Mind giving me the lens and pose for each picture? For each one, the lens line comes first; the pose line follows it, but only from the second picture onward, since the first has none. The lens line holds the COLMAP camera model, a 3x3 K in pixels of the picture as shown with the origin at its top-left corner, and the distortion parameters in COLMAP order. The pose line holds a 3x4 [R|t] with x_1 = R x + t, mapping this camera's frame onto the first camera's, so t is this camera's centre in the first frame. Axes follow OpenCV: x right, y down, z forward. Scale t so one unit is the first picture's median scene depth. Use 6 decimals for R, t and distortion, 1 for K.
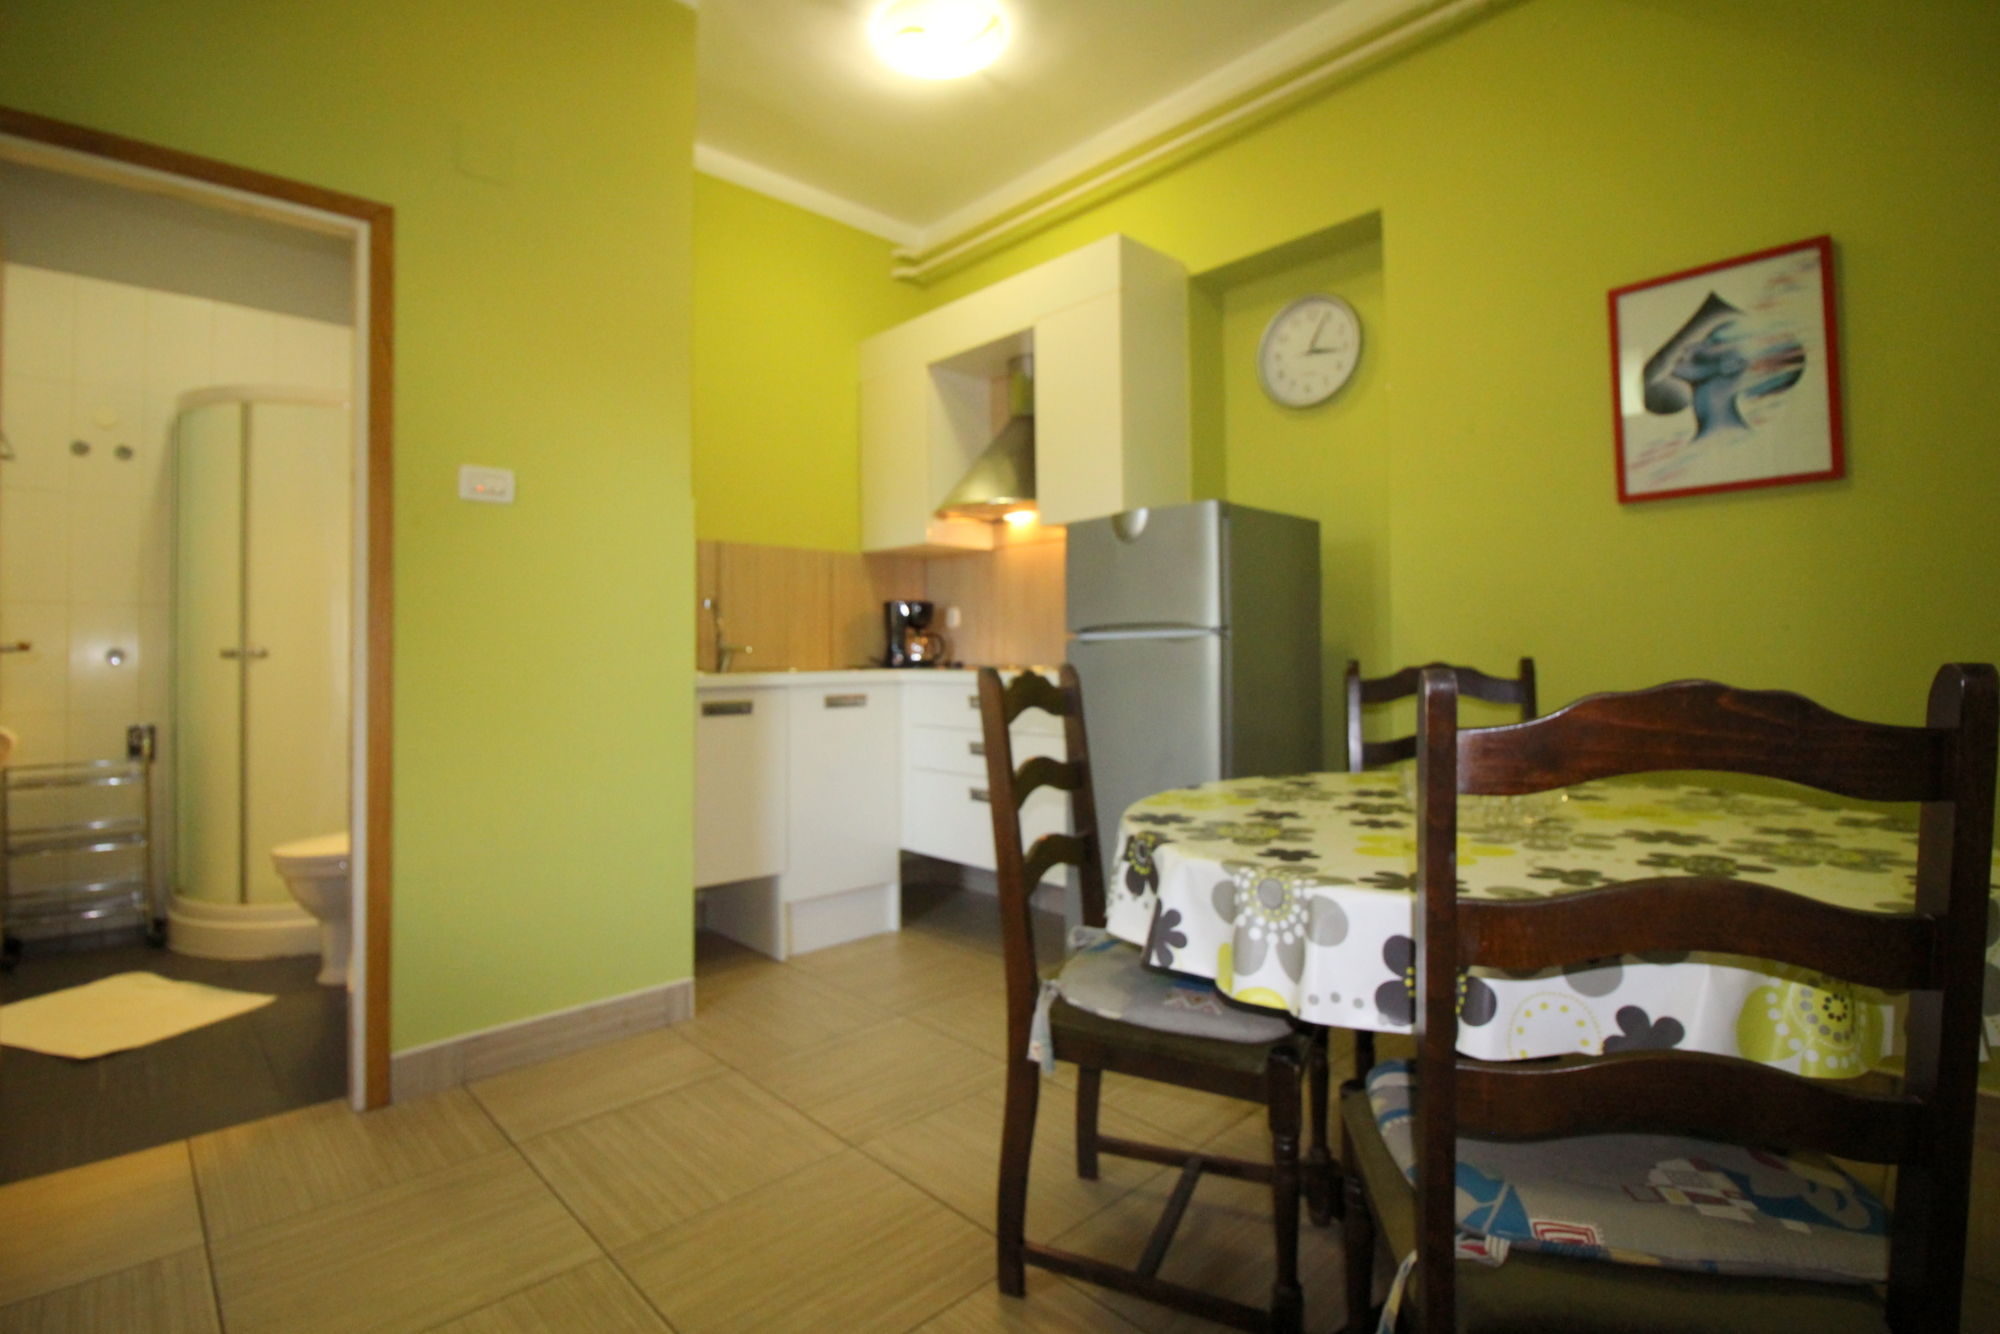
lens RADIAL K [[942.7, 0, 1003.5], [0, 942.7, 638.4], [0, 0, 1]] dist [0.001823, -0.017912]
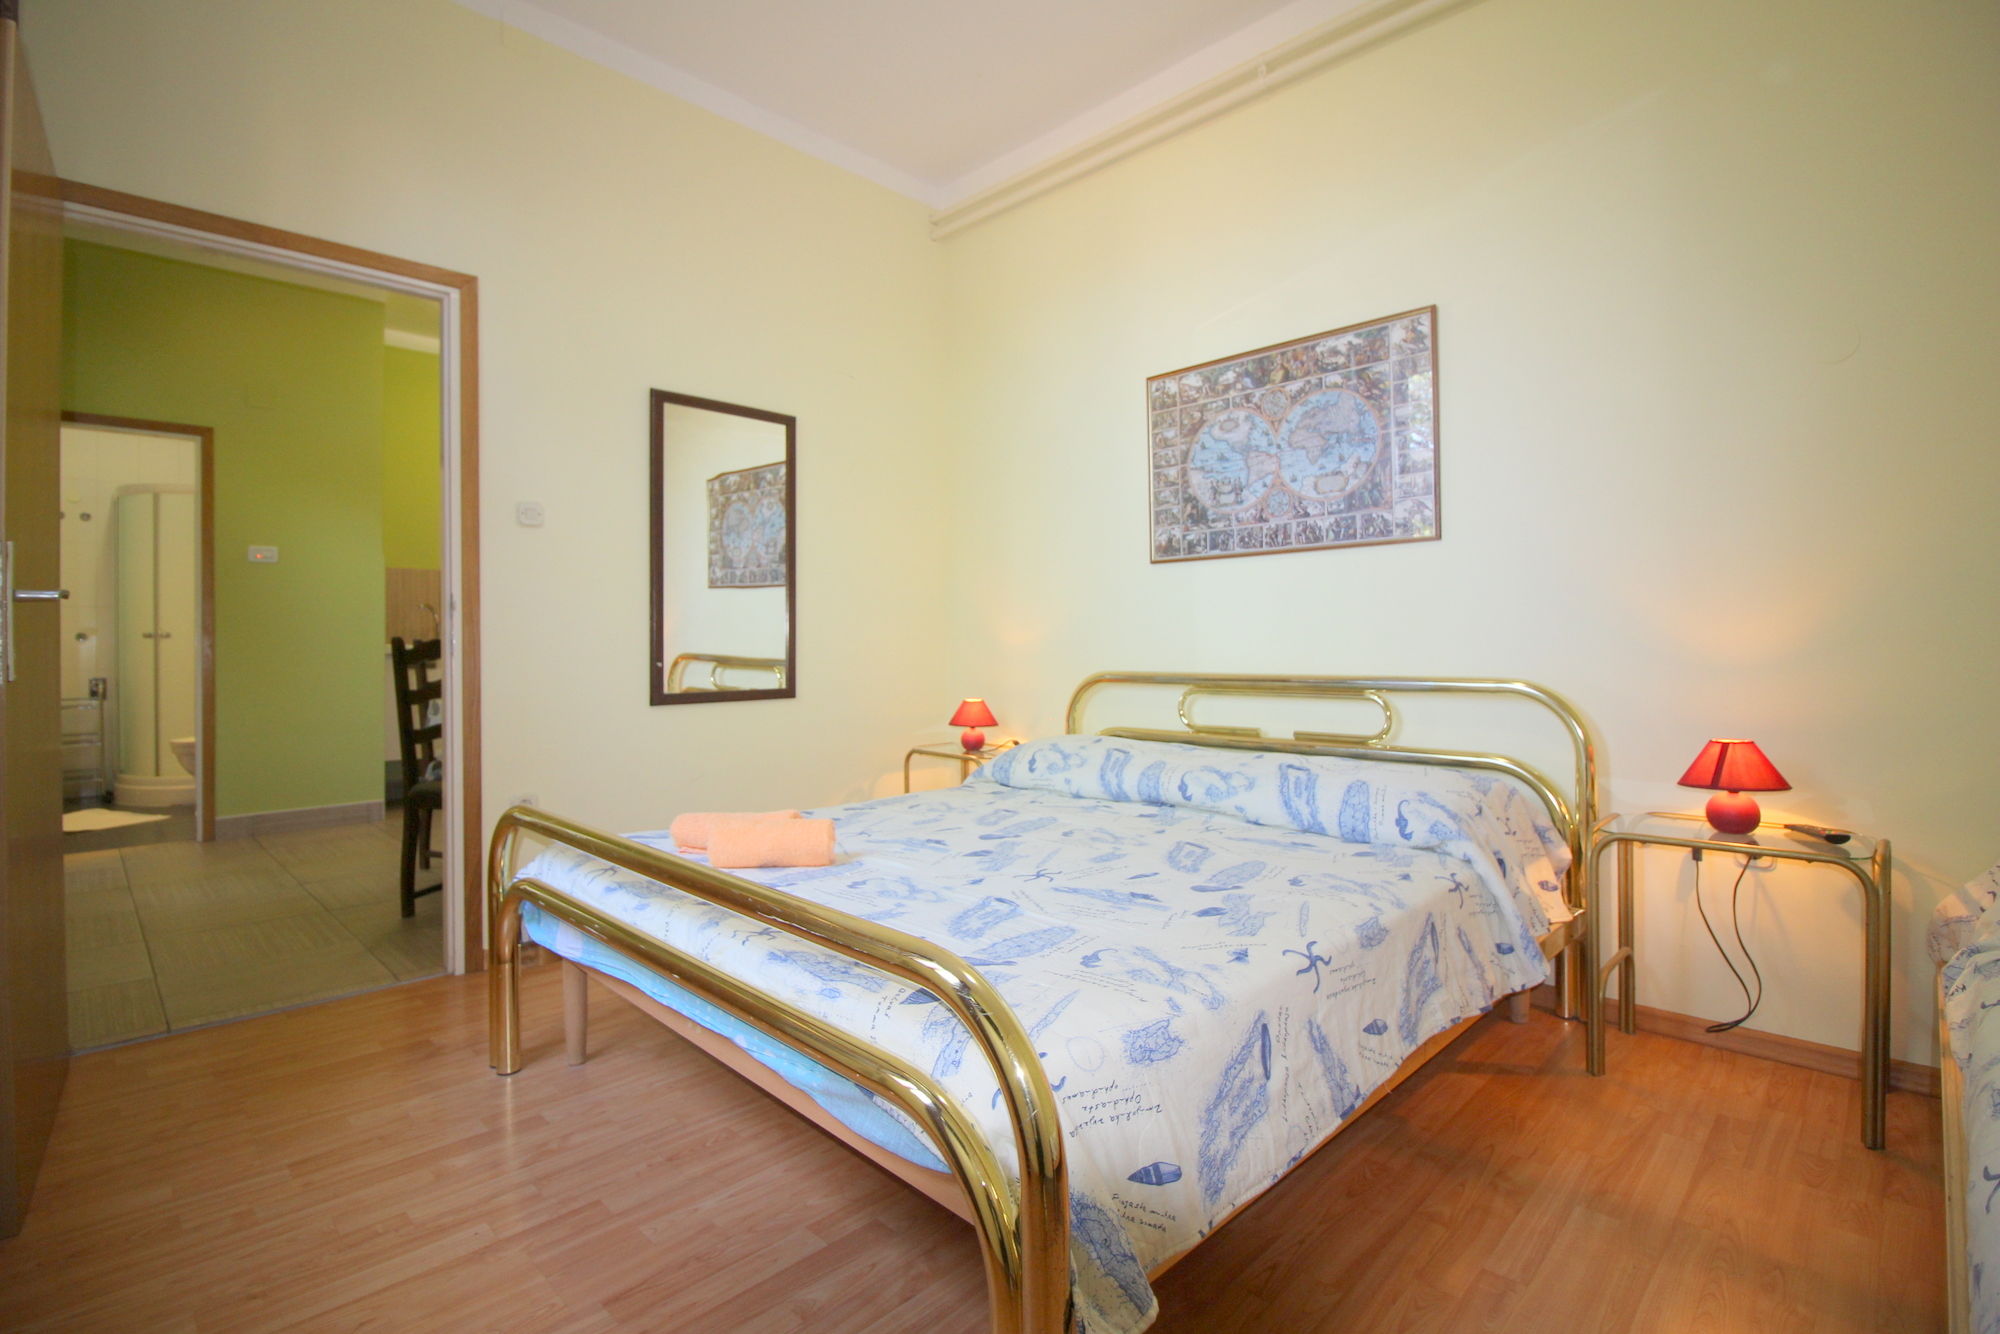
lens RADIAL K [[942.7, 0, 1003.5], [0, 942.7, 638.4], [0, 0, 1]] dist [0.001823, -0.017912]
pose [[0.999584, 0.000382, 0.028835, 0.758630], [-0.000830, 0.999879, 0.015516, -0.006700], [-0.028826, -0.015534, 0.999464, -0.829843]]
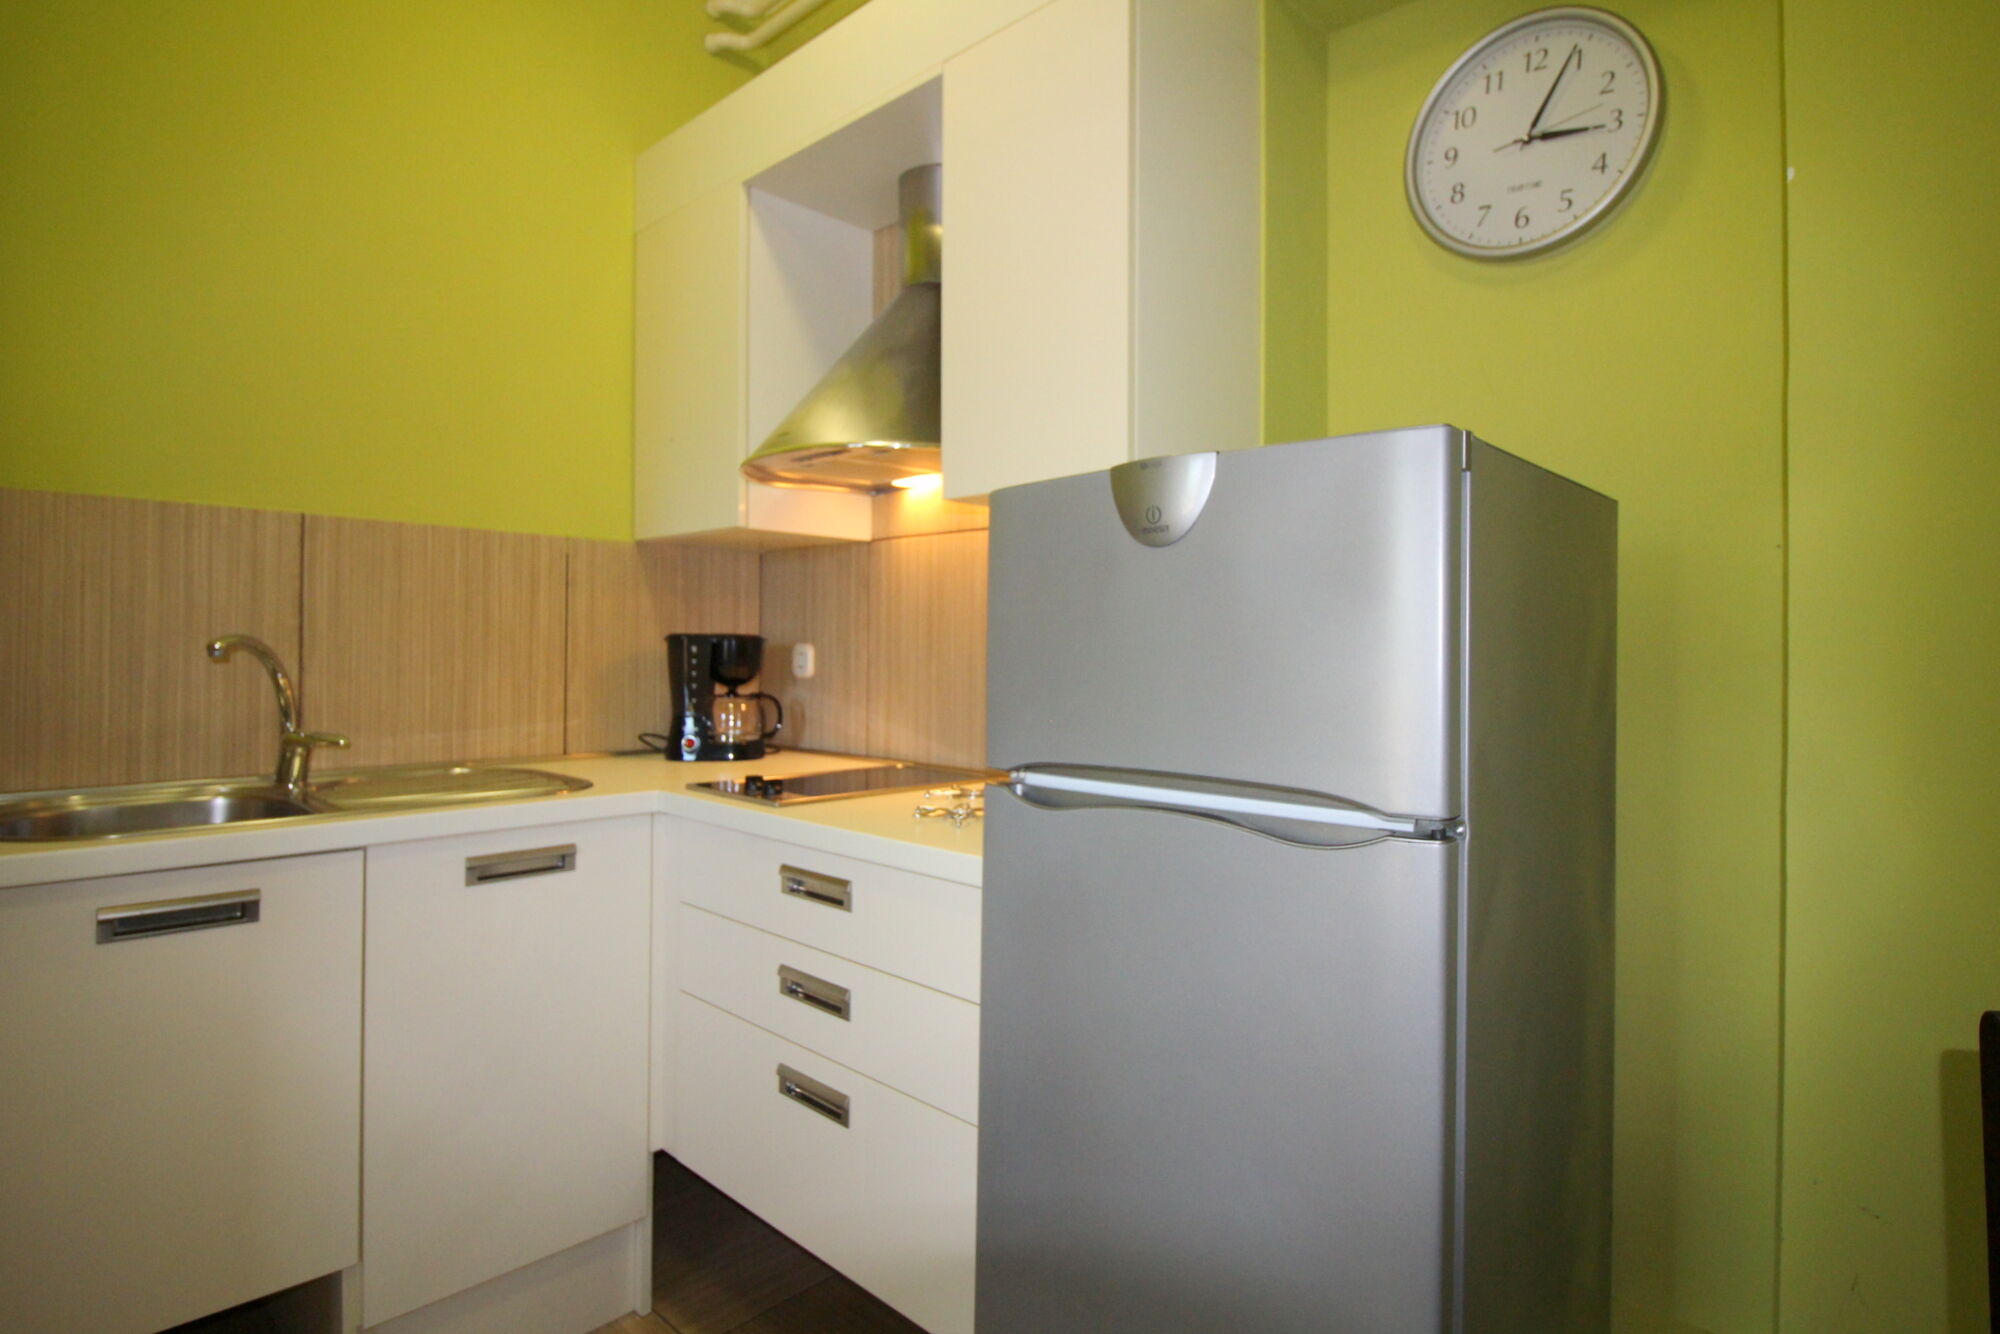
lens RADIAL K [[1037.5, 0, 1005.2], [0, 1037.5, 643.3], [0, 0, 1]] dist [-0.012574, -0.000228]
pose [[0.998546, 0.019717, 0.050170, 0.045874], [-0.020347, 0.999720, 0.012075, -0.055578], [-0.049917, -0.013078, 0.998668, 0.499678]]
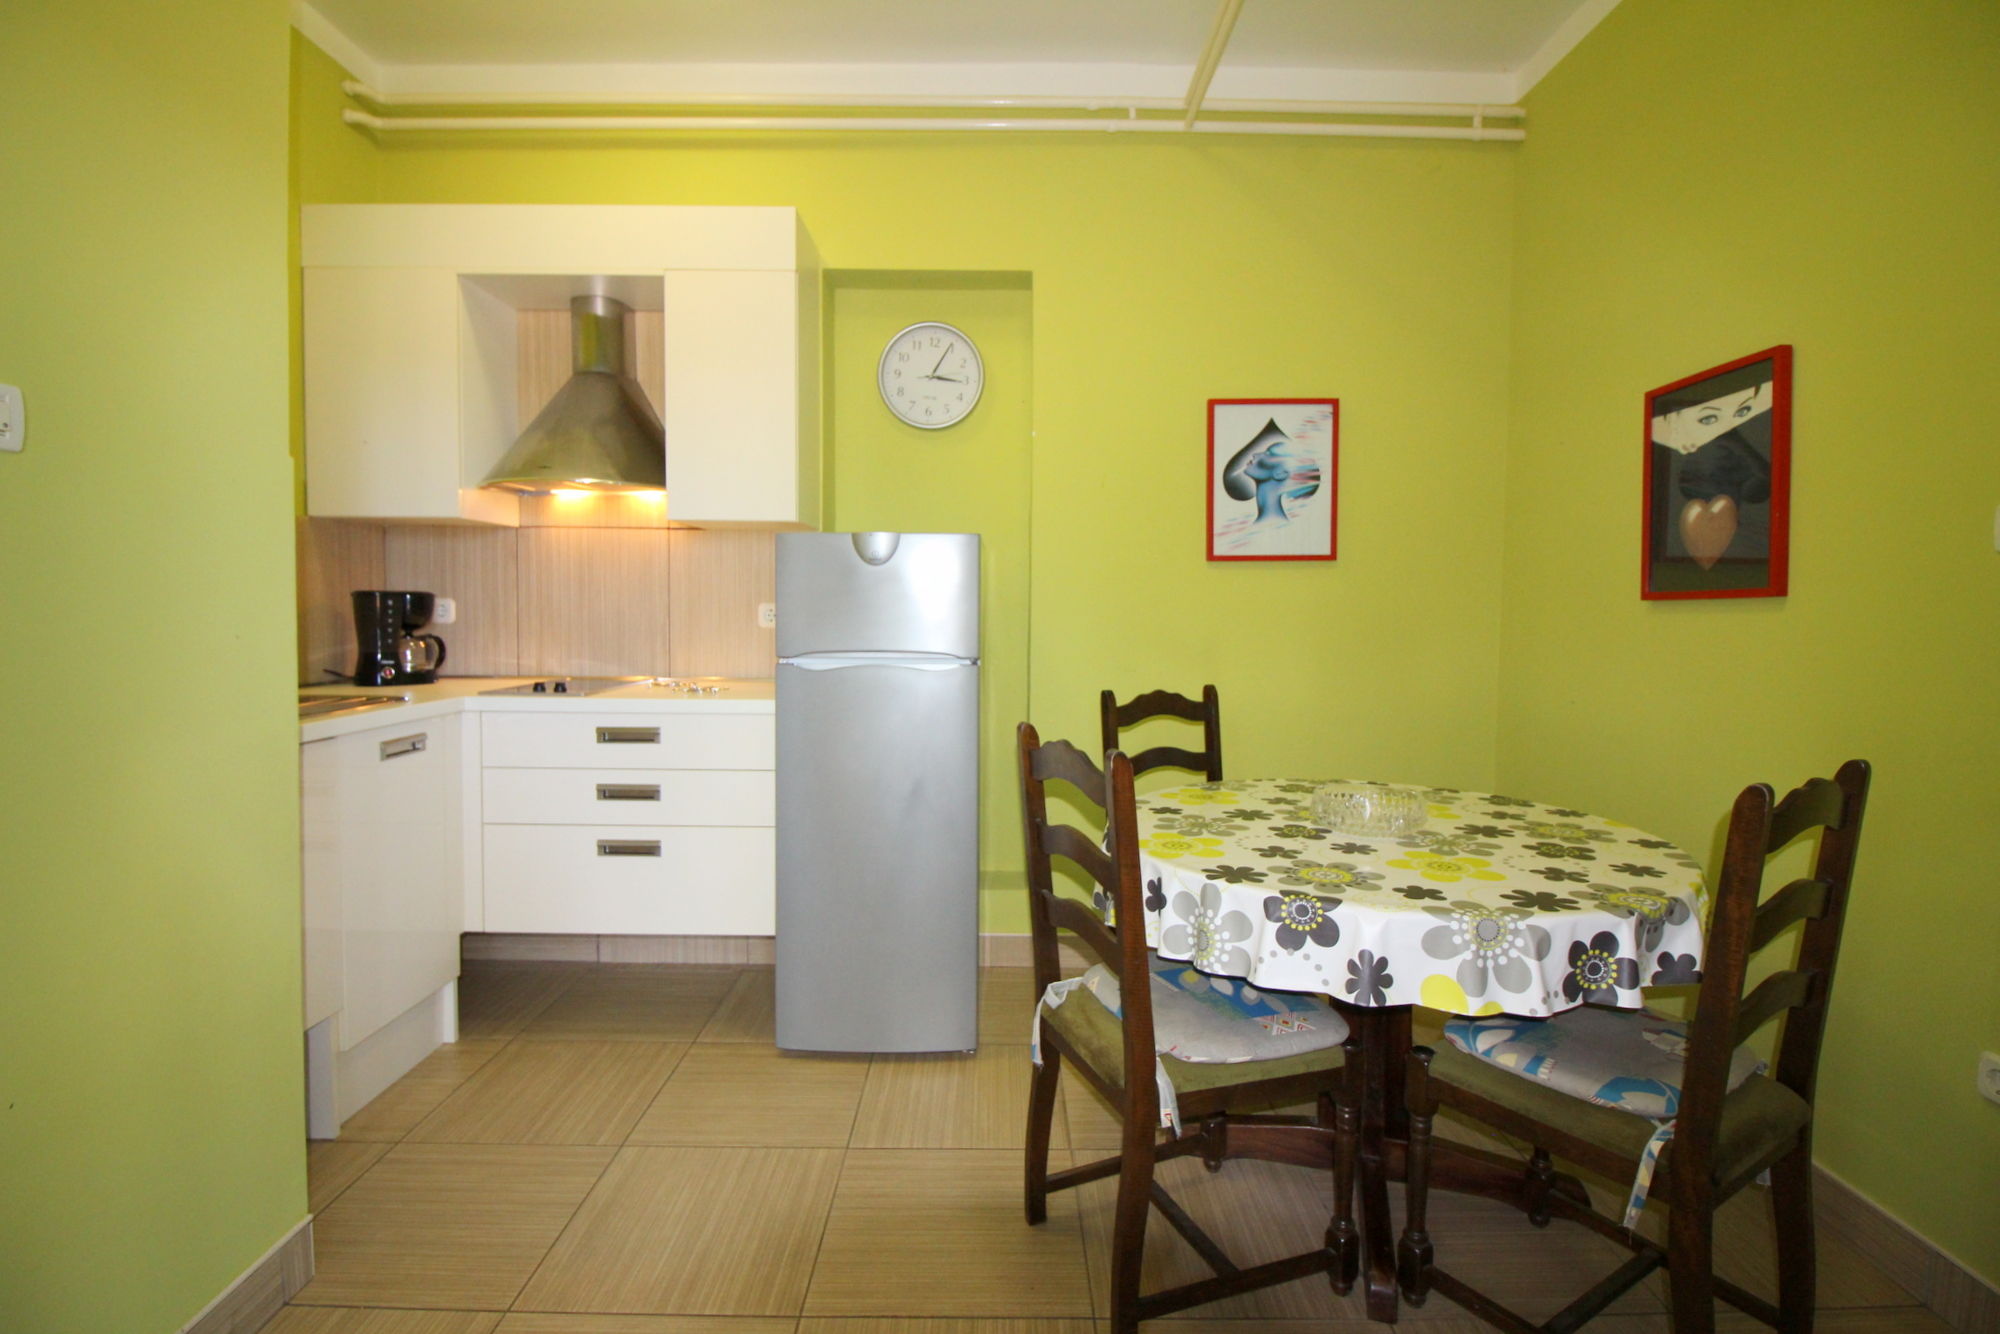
lens RADIAL K [[942.7, 0, 1003.5], [0, 942.7, 638.4], [0, 0, 1]] dist [0.001823, -0.017912]
pose [[0.687637, -0.010056, 0.725985, -0.385319], [-0.029616, 0.998683, 0.041885, -0.058843], [-0.725450, -0.050303, 0.686434, 0.204570]]
